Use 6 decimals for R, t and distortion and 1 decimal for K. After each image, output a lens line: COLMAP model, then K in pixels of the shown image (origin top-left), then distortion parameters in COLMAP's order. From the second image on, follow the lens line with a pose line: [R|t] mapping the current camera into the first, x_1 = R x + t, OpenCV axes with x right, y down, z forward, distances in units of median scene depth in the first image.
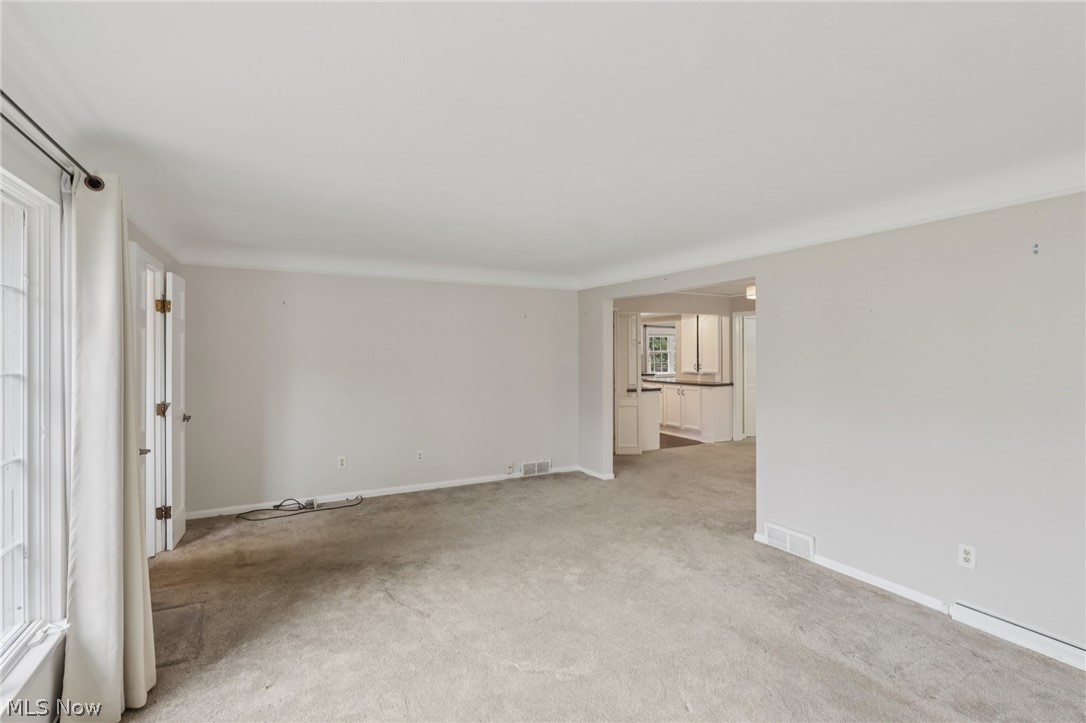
lens RADIAL K [[504.9, 0, 541.6], [0, 504.9, 359.7], [0, 0, 1]] dist [-0.002593, 0.001606]
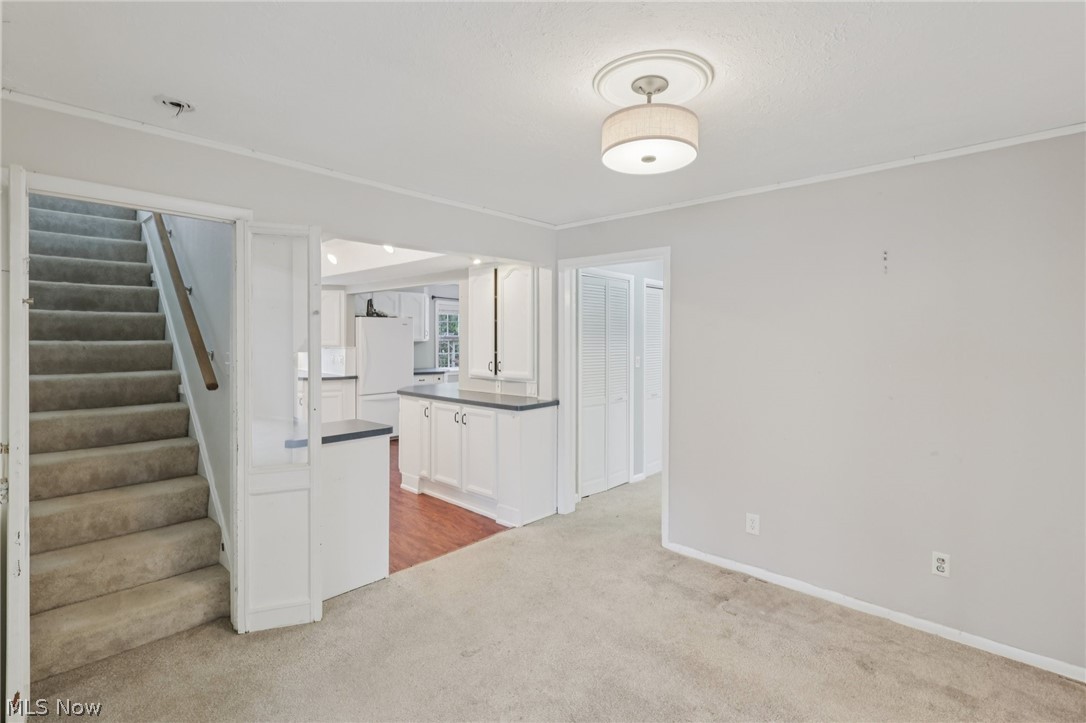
lens RADIAL K [[504.9, 0, 541.6], [0, 504.9, 359.7], [0, 0, 1]] dist [-0.002593, 0.001606]
pose [[0.944800, -0.004136, 0.327621, 0.190926], [-0.005927, 0.999541, 0.029711, -0.009134], [-0.327594, -0.030013, 0.944342, 0.511606]]
